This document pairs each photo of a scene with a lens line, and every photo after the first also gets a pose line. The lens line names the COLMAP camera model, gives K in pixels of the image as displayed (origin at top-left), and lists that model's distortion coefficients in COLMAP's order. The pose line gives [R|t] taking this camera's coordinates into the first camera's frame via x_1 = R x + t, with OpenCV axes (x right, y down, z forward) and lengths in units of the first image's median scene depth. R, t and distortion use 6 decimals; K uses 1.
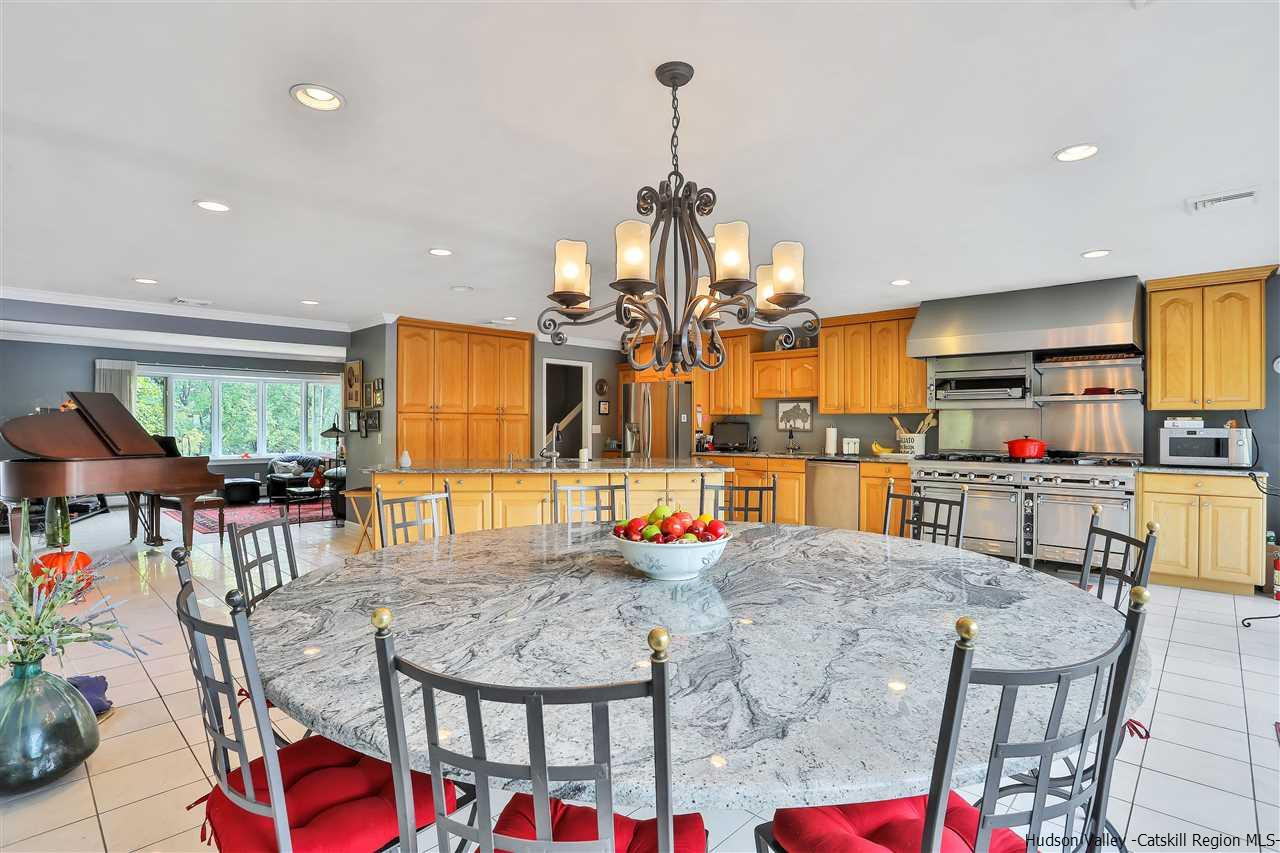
lens RADIAL K [[645.2, 0, 632.8], [0, 645.2, 427.7], [0, 0, 1]] dist [-0.032726, 0.007962]
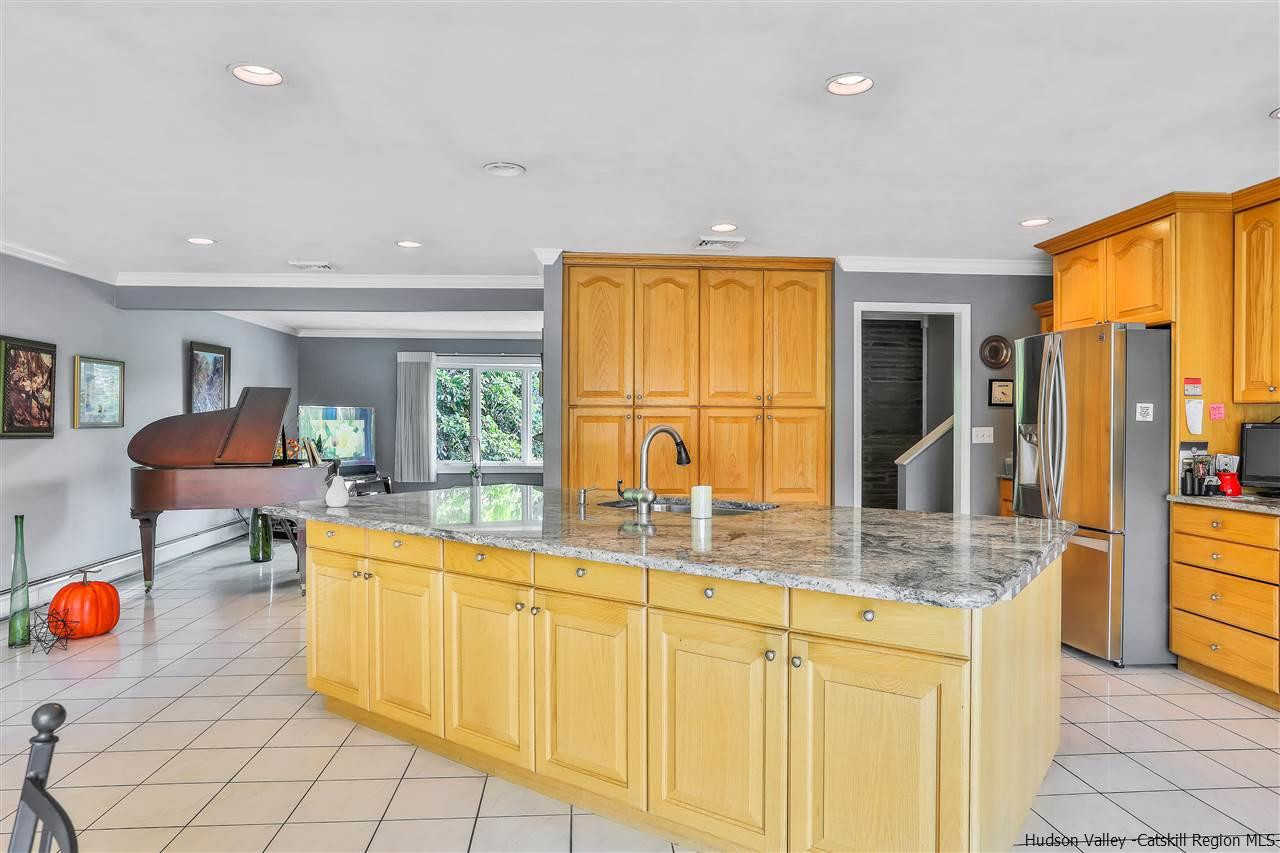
lens RADIAL K [[777.2, 0, 631.2], [0, 777.2, 431.6], [0, 0, 1]] dist [-0.034149, 0.010179]
pose [[0.738834, 0.009091, -0.673826, 0.238057], [-0.004543, 0.999953, 0.008510, -0.007025], [0.673872, -0.003226, 0.738841, 0.596839]]
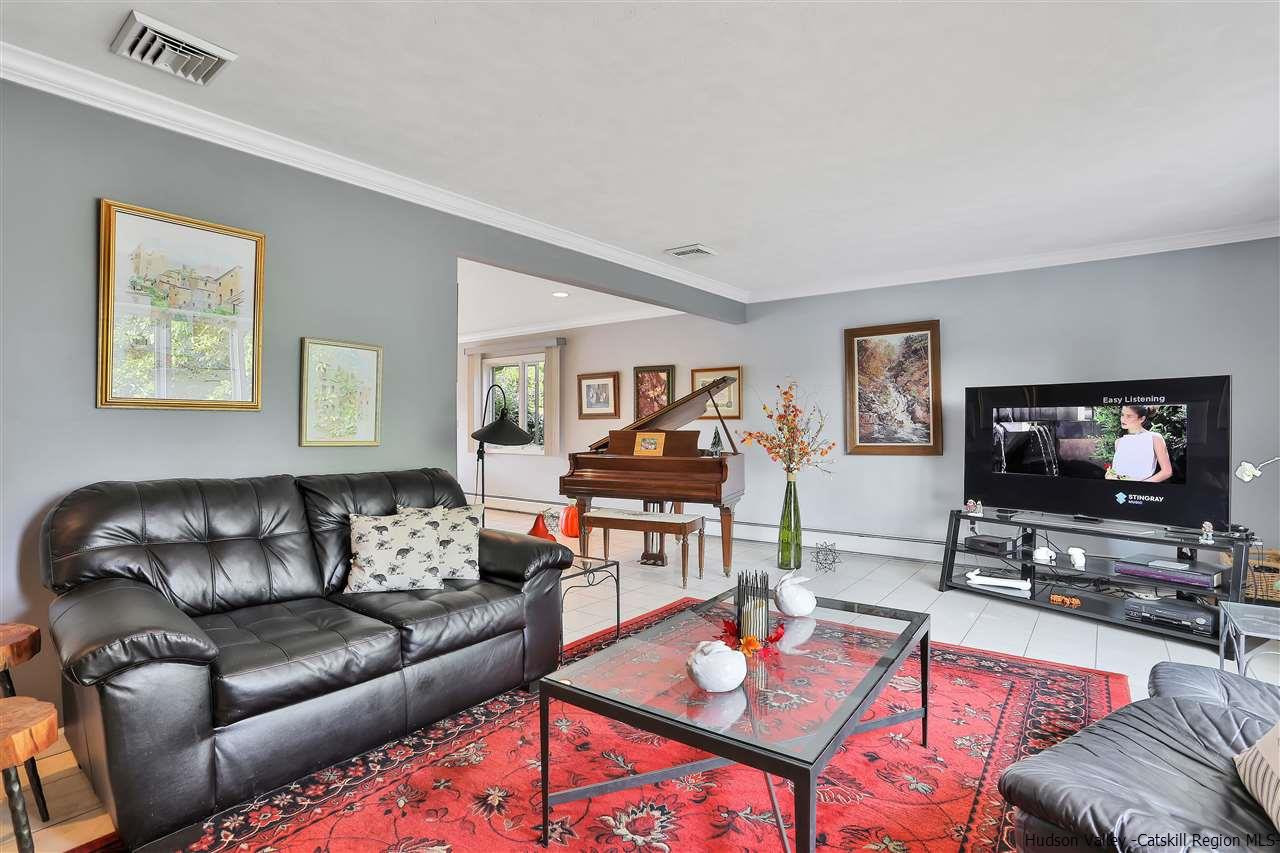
lens RADIAL K [[633.6, 0, 634.5], [0, 633.6, 414.4], [0, 0, 1]] dist [-0.016759, 0.001528]
pose [[-0.993018, 0.001001, -0.117955, -0.717384], [0.001518, 0.999990, -0.004293, -0.004970], [0.117949, -0.004442, -0.993010, 2.007585]]
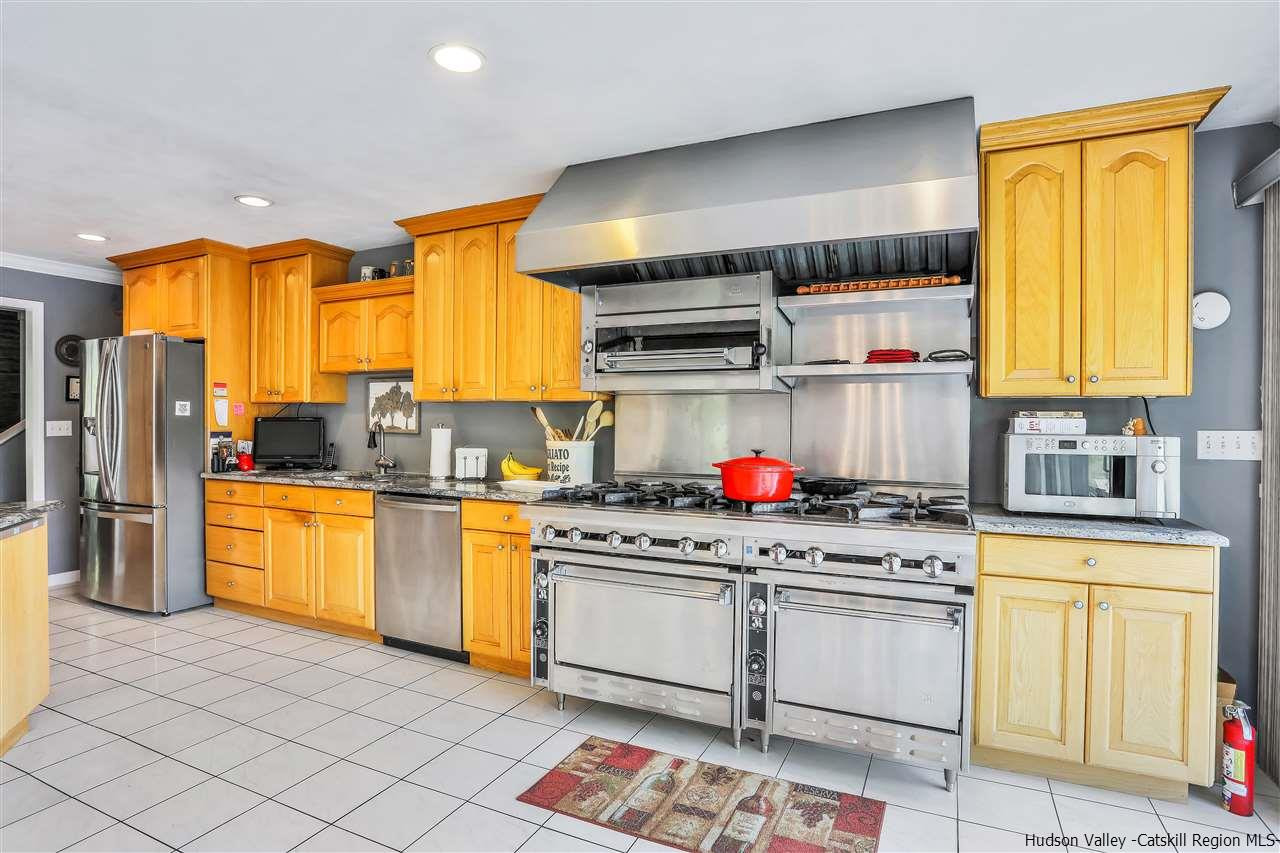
lens RADIAL K [[692.8, 0, 637.1], [0, 692.8, 427.6], [0, 0, 1]] dist [-0.048454, 0.003617]
pose [[0.948469, 0.001425, 0.316866, 0.358840], [-0.003357, 0.999979, 0.005551, -0.005200], [-0.316852, -0.006329, 0.948454, 0.529191]]
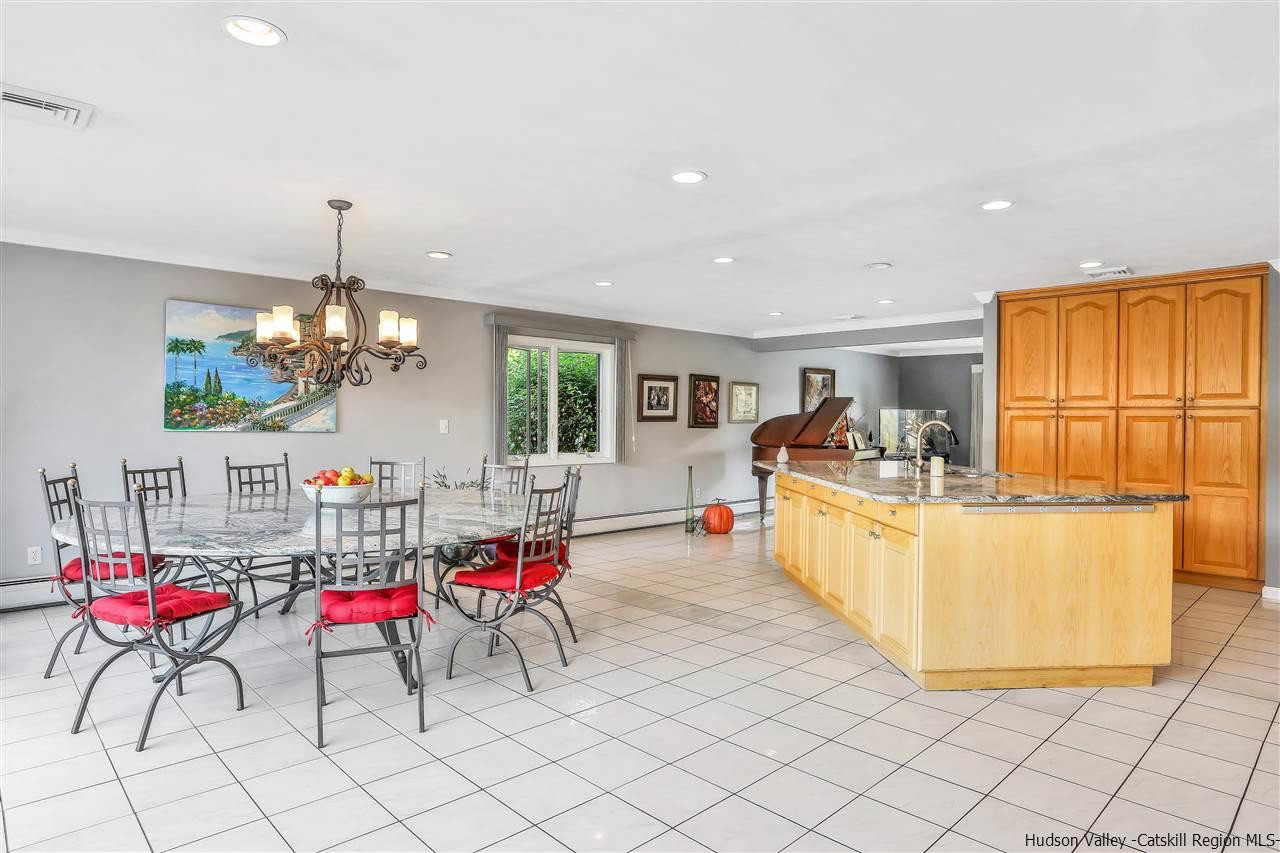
lens RADIAL K [[735.3, 0, 657.3], [0, 735.3, 421.6], [0, 0, 1]] dist [-0.019239, 0.004787]
pose [[-0.027673, 0.000982, -0.999617, 0.732817], [-0.012935, 0.999915, 0.001340, -0.002922], [0.999533, 0.012967, -0.027658, 0.724615]]
